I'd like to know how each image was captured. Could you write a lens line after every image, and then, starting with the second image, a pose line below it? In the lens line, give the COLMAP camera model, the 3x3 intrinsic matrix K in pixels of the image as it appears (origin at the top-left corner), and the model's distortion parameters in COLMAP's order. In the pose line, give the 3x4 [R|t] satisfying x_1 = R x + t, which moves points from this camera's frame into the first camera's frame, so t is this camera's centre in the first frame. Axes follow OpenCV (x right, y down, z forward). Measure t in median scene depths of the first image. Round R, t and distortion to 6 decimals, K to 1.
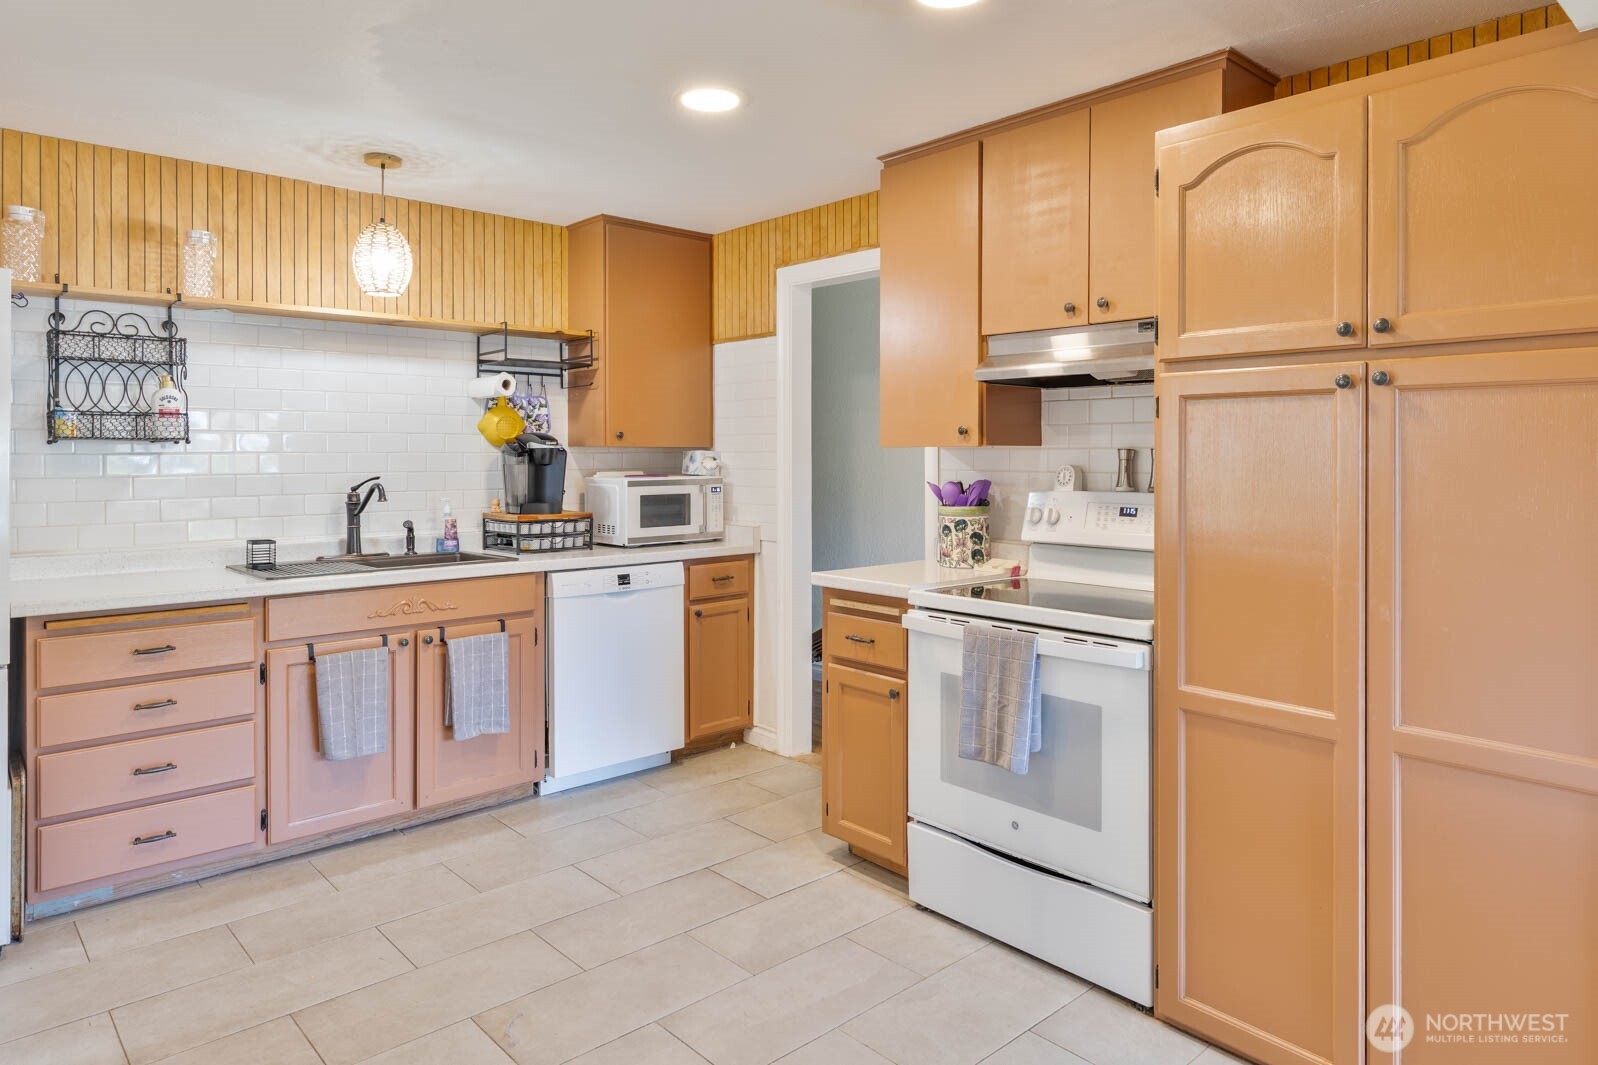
lens RADIAL K [[996.9, 0, 773.1], [0, 996.9, 453.2], [0, 0, 1]] dist [0.000264, 0.004517]
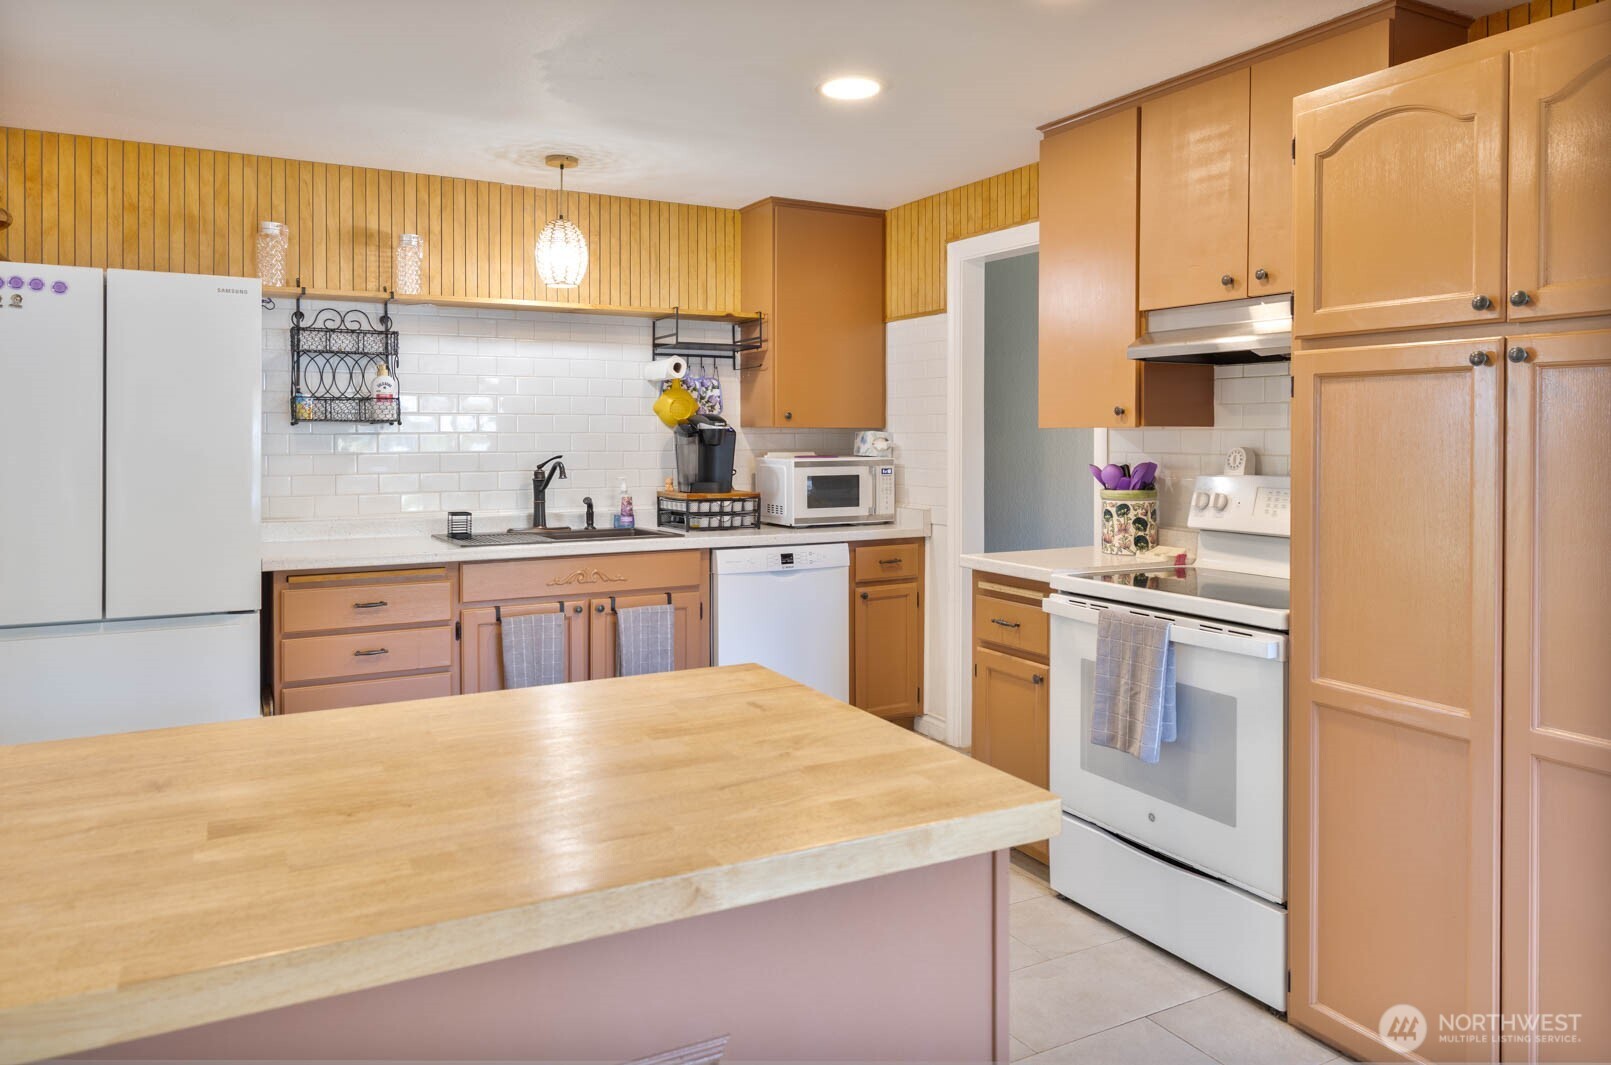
lens RADIAL K [[1093.1, 0, 743.5], [0, 1093.1, 441.0], [0, 0, 1]] dist [0.002596, -0.000093]
pose [[0.969709, 0.002620, -0.244247, 0.089750], [-0.001049, 0.999978, 0.006562, -0.000099], [0.244259, -0.006107, 0.969691, -0.099627]]
